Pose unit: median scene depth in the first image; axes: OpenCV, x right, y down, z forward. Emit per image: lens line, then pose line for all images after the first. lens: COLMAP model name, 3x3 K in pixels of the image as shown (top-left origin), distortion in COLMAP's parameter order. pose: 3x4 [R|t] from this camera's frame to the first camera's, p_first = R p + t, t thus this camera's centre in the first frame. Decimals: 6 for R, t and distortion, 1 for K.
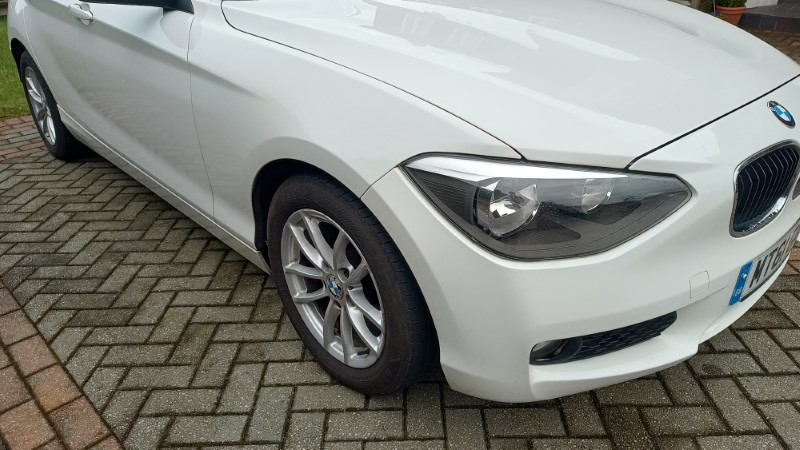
lens RADIAL K [[563.7, 0, 400.0], [0, 563.7, 225.0], [0, 0, 1]] dist [0.032538, -0.033032]
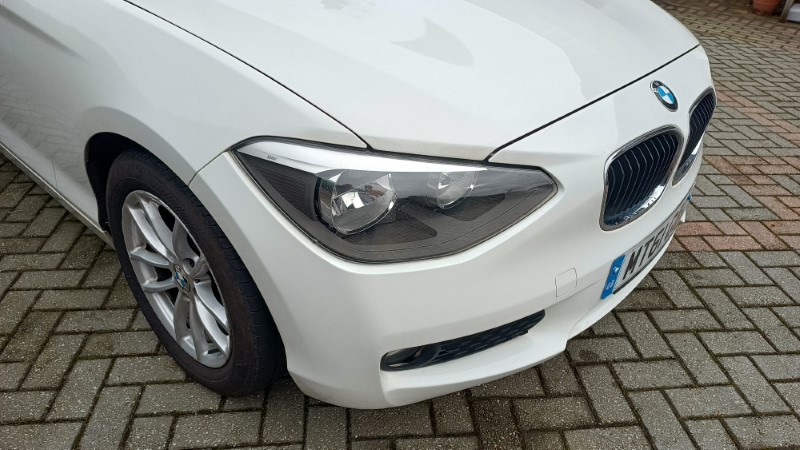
lens RADIAL K [[563.7, 0, 400.0], [0, 563.7, 225.0], [0, 0, 1]] dist [0.032538, -0.033032]
pose [[0.993977, 0.002225, 0.109570, 0.131871], [-0.012502, 0.995569, 0.093197, -0.062186], [-0.108877, -0.094005, 0.989600, 0.101703]]
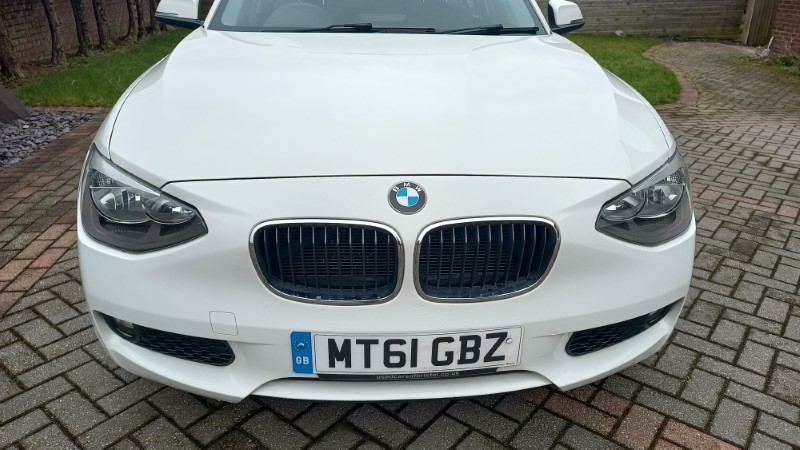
lens RADIAL K [[563.7, 0, 400.0], [0, 563.7, 225.0], [0, 0, 1]] dist [0.032538, -0.033032]
pose [[0.806674, 0.281918, -0.519422, 1.101076], [-0.308467, 0.950521, 0.036843, -0.173442], [0.504108, 0.130505, 0.853723, 0.196185]]
